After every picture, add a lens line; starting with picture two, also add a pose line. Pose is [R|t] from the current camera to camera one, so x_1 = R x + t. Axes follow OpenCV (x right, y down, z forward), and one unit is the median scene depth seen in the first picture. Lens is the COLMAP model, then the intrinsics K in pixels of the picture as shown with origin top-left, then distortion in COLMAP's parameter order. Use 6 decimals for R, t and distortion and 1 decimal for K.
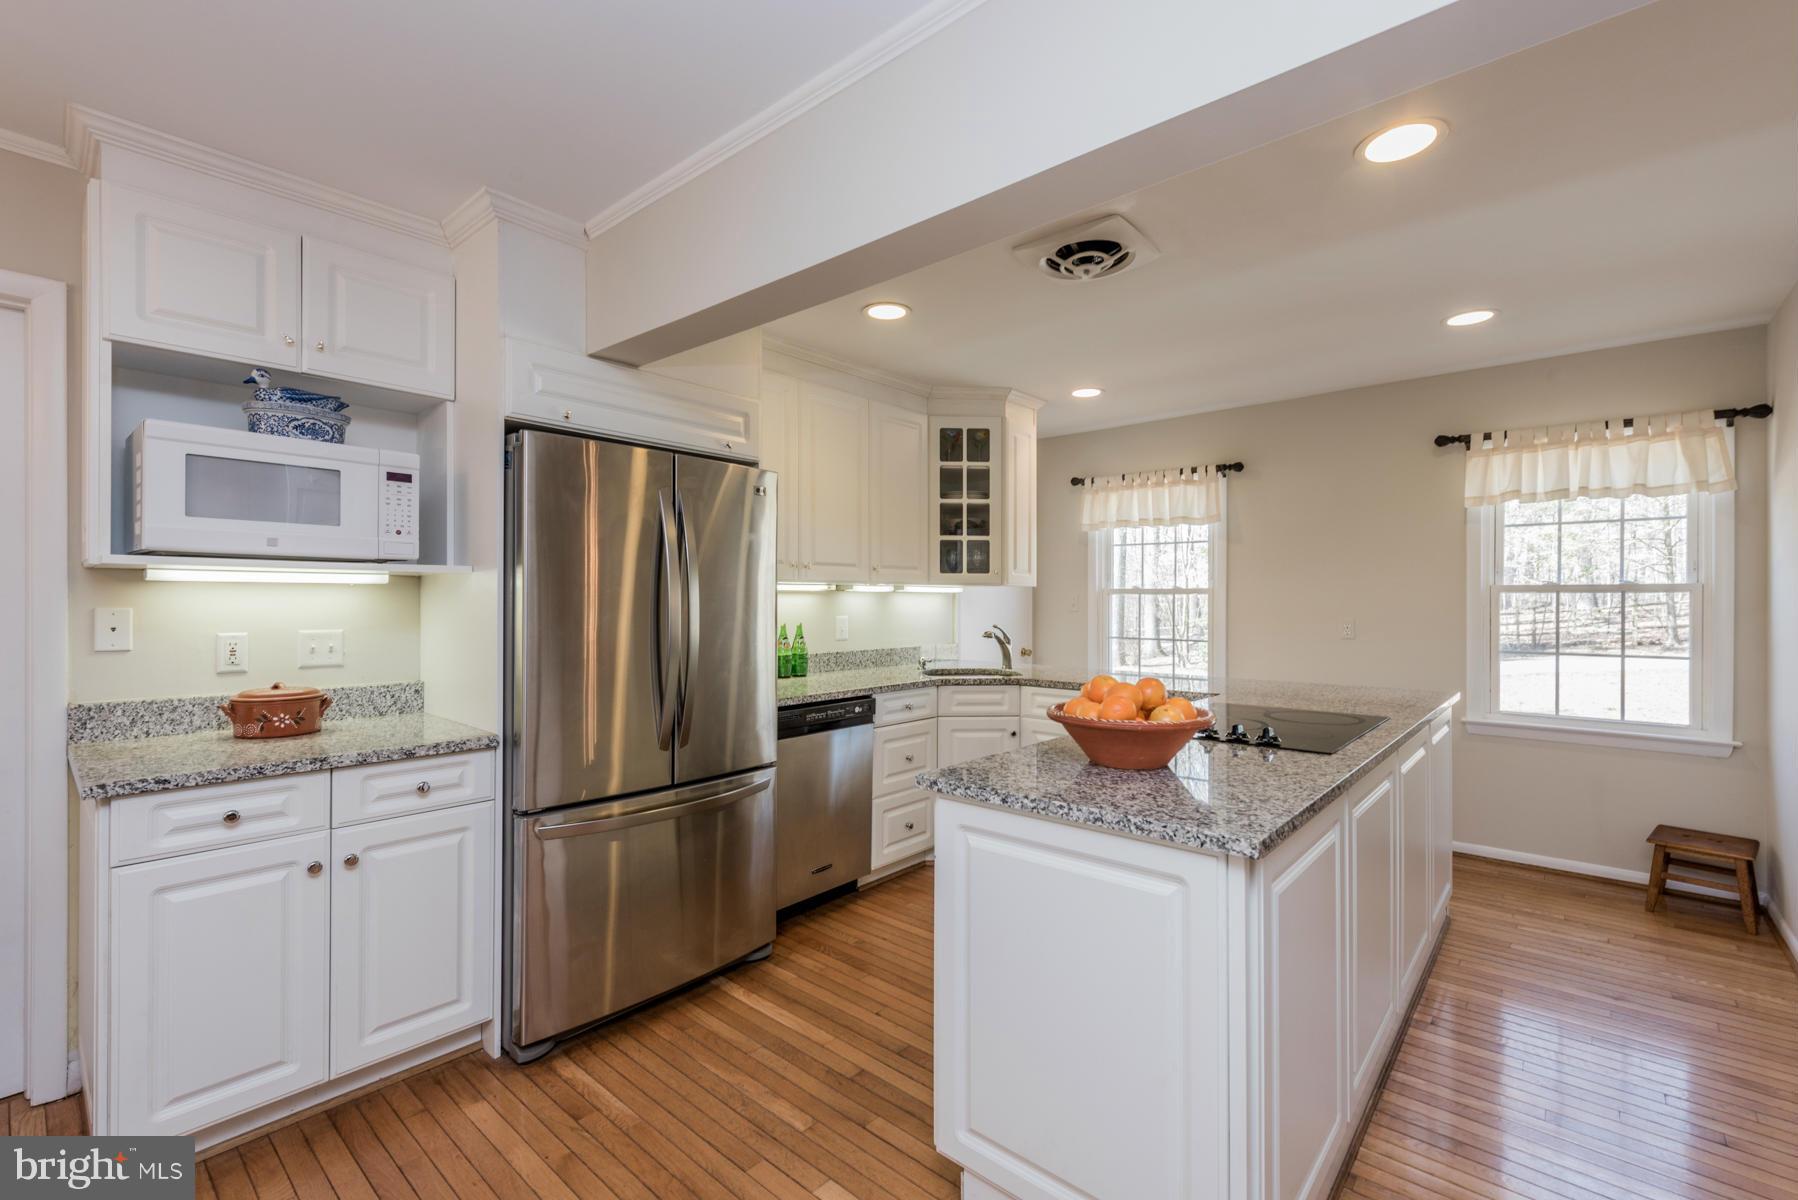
lens RADIAL K [[773.6, 0, 897.9], [0, 773.6, 594.7], [0, 0, 1]] dist [0.000585, -0.000213]
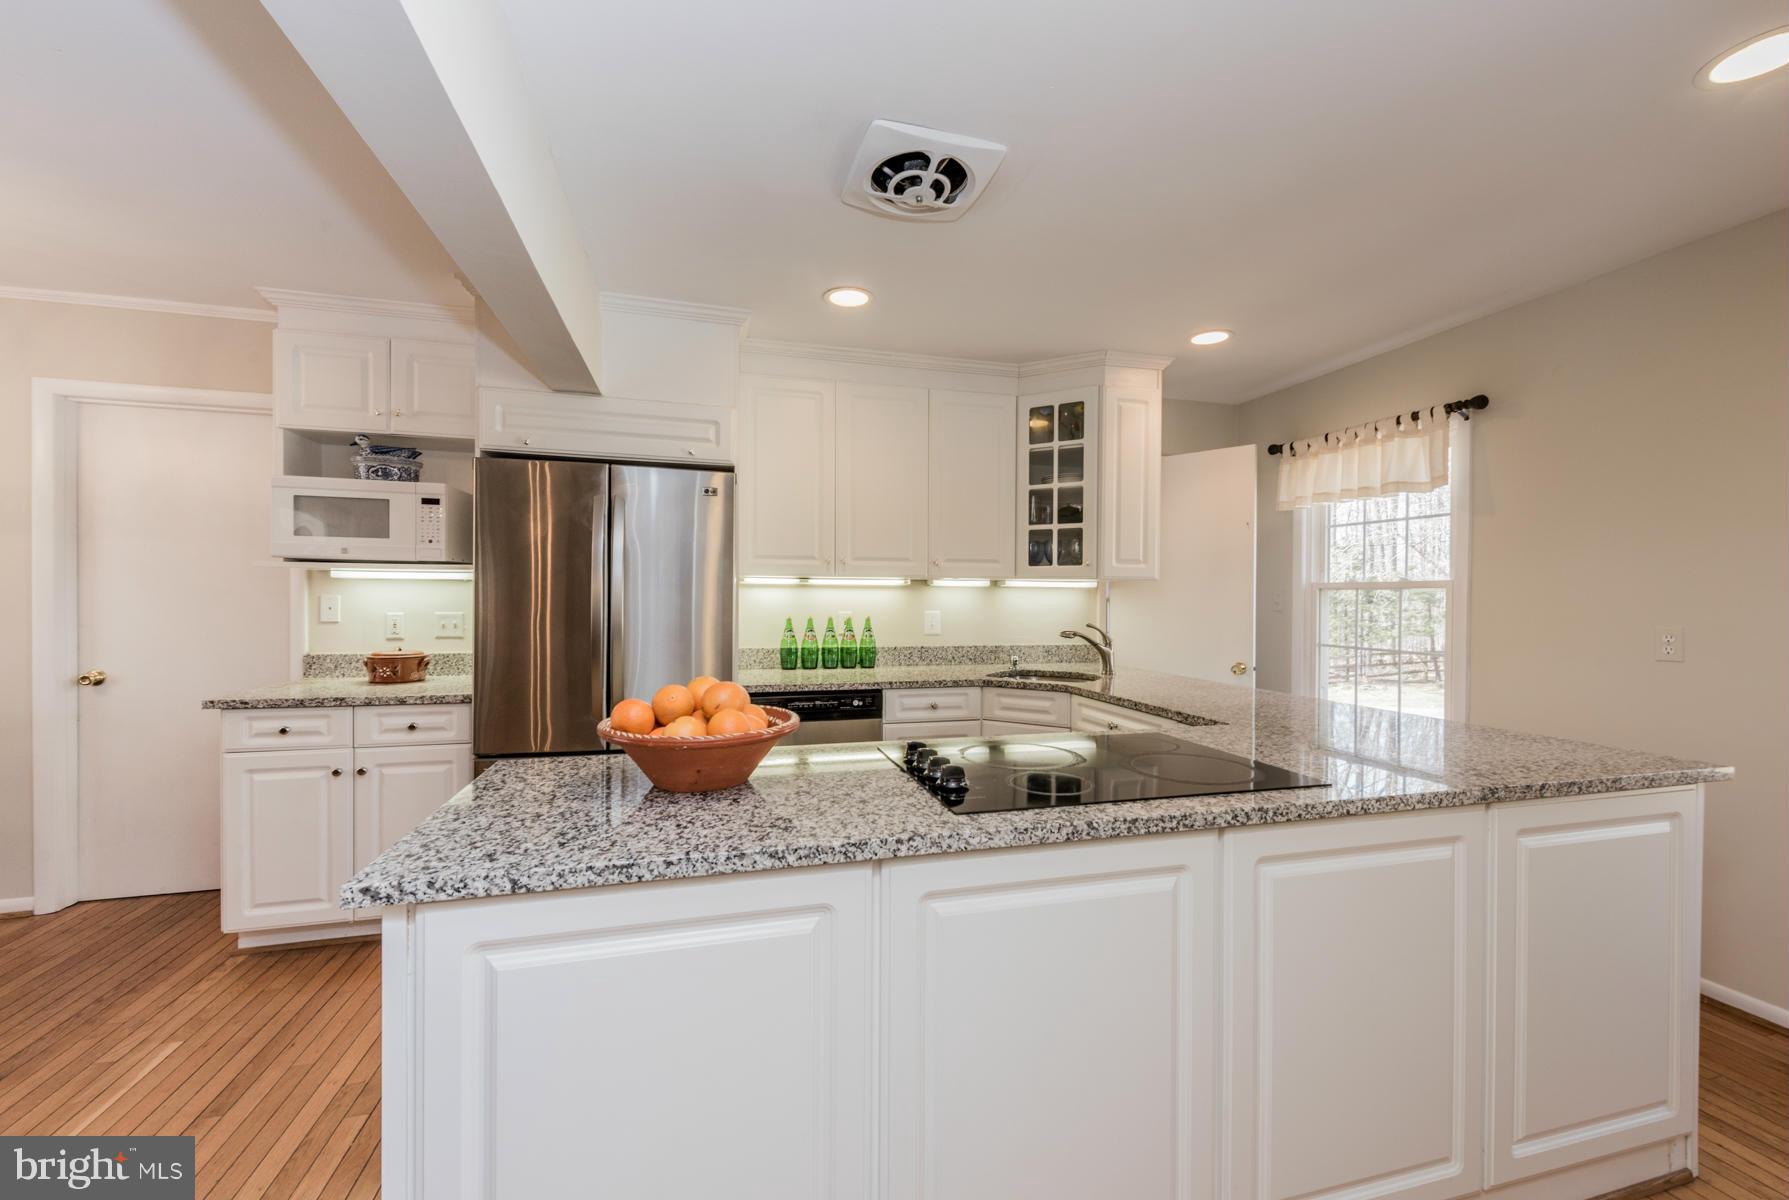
lens RADIAL K [[704.8, 0, 891.7], [0, 704.8, 606.4], [0, 0, 1]] dist [0.002455, -0.000354]
pose [[0.835219, 0.012479, -0.549776, 0.425916], [-0.002582, 0.999820, 0.018772, 0.005337], [0.549912, -0.014259, 0.835101, 0.231880]]
